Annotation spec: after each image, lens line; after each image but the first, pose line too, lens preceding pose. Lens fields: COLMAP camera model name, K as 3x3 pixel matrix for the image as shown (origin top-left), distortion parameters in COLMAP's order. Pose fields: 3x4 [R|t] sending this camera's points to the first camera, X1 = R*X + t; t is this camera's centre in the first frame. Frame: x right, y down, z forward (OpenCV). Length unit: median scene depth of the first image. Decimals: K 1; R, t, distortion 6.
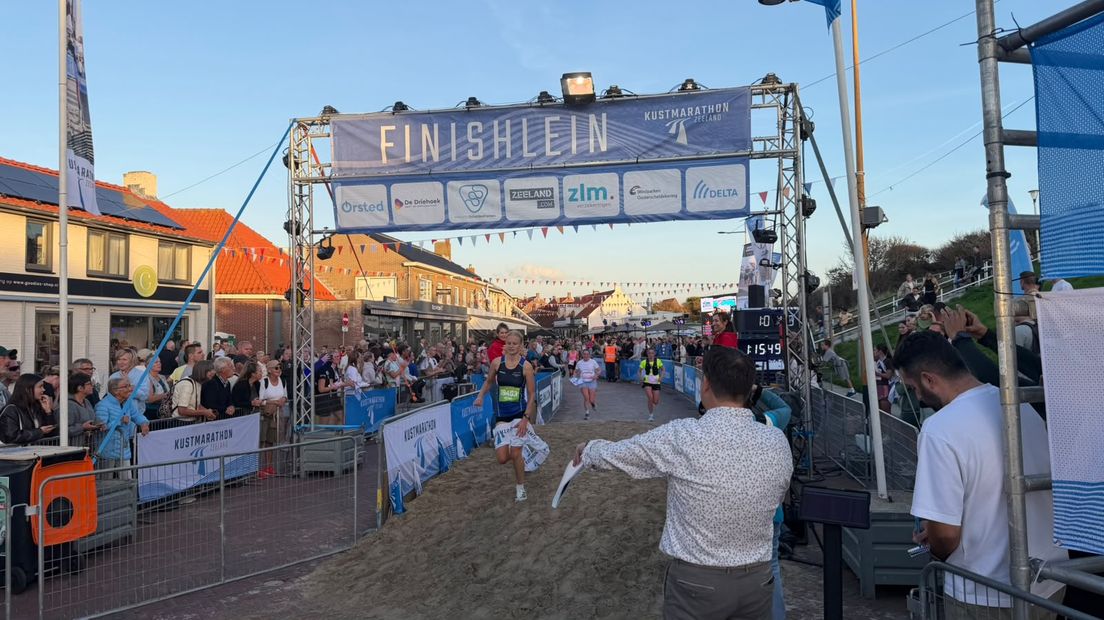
lens RADIAL K [[754.0, 0, 515.7], [0, 754.0, 300.6], [0, 0, 1]] dist [0.134484, -0.001548]
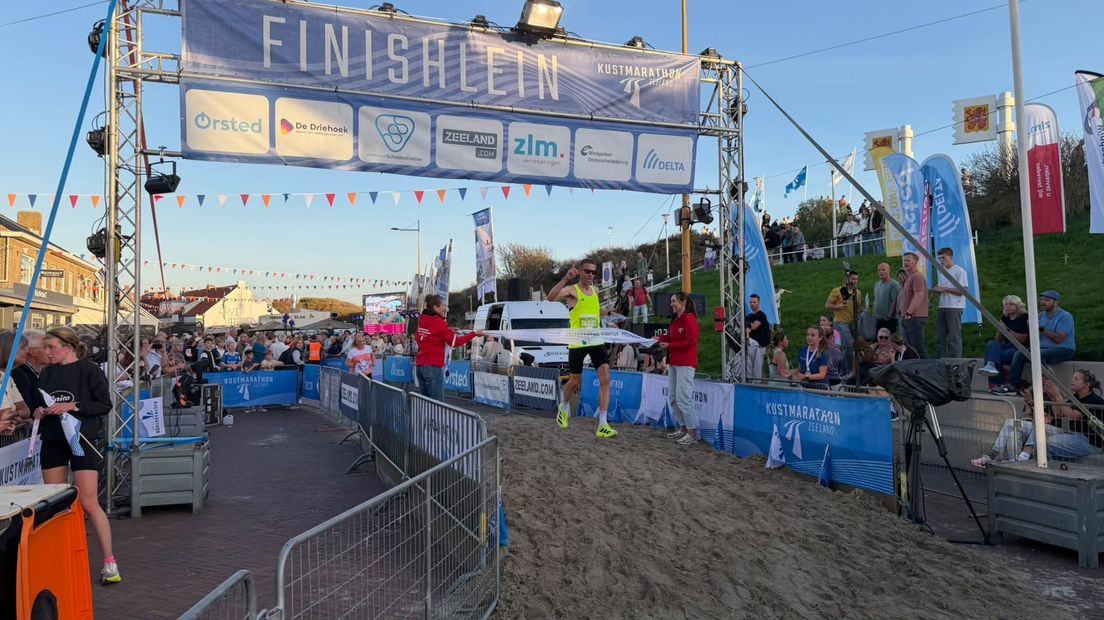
lens RADIAL K [[782.0, 0, 552.0], [0, 782.0, 310.0], [0, 0, 1]] dist [0.115996, -0.209323]
pose [[0.865489, 0.030078, 0.500024, -0.314221], [-0.035248, 0.999378, 0.000895, 0.037920], [-0.499687, -0.018400, 0.866011, 0.223766]]
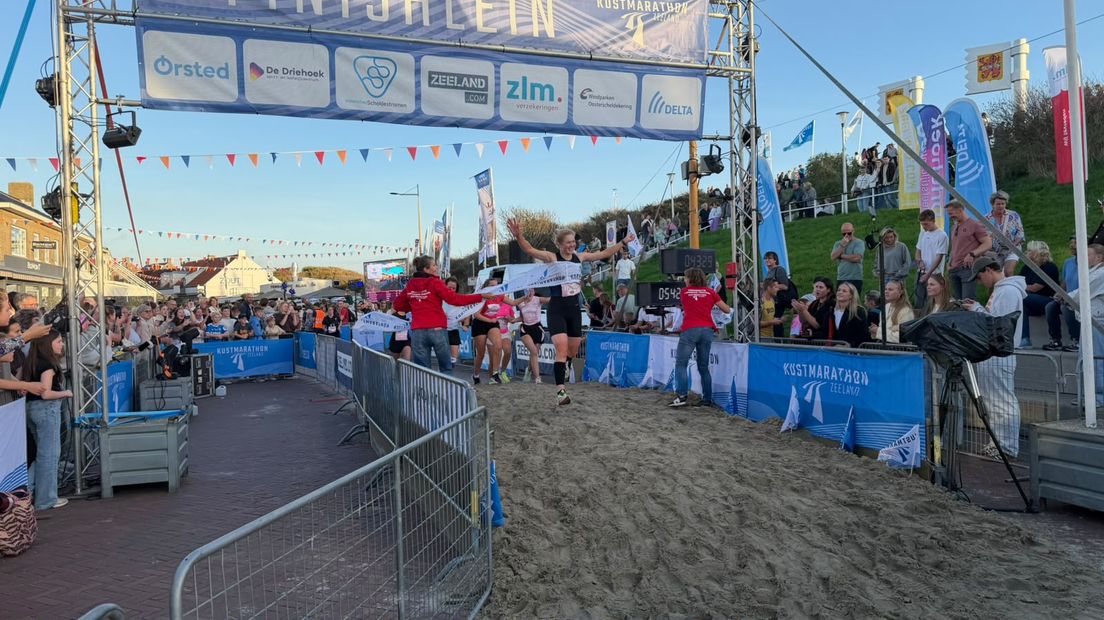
lens RADIAL K [[789.3, 0, 558.7], [0, 789.3, 316.4], [0, 0, 1]] dist [0.083822, -0.148208]
pose [[0.864722, -0.012290, 0.502101, -0.283421], [-0.016932, 0.998419, 0.053599, 0.044190], [-0.501966, -0.054850, 0.863147, 0.266277]]
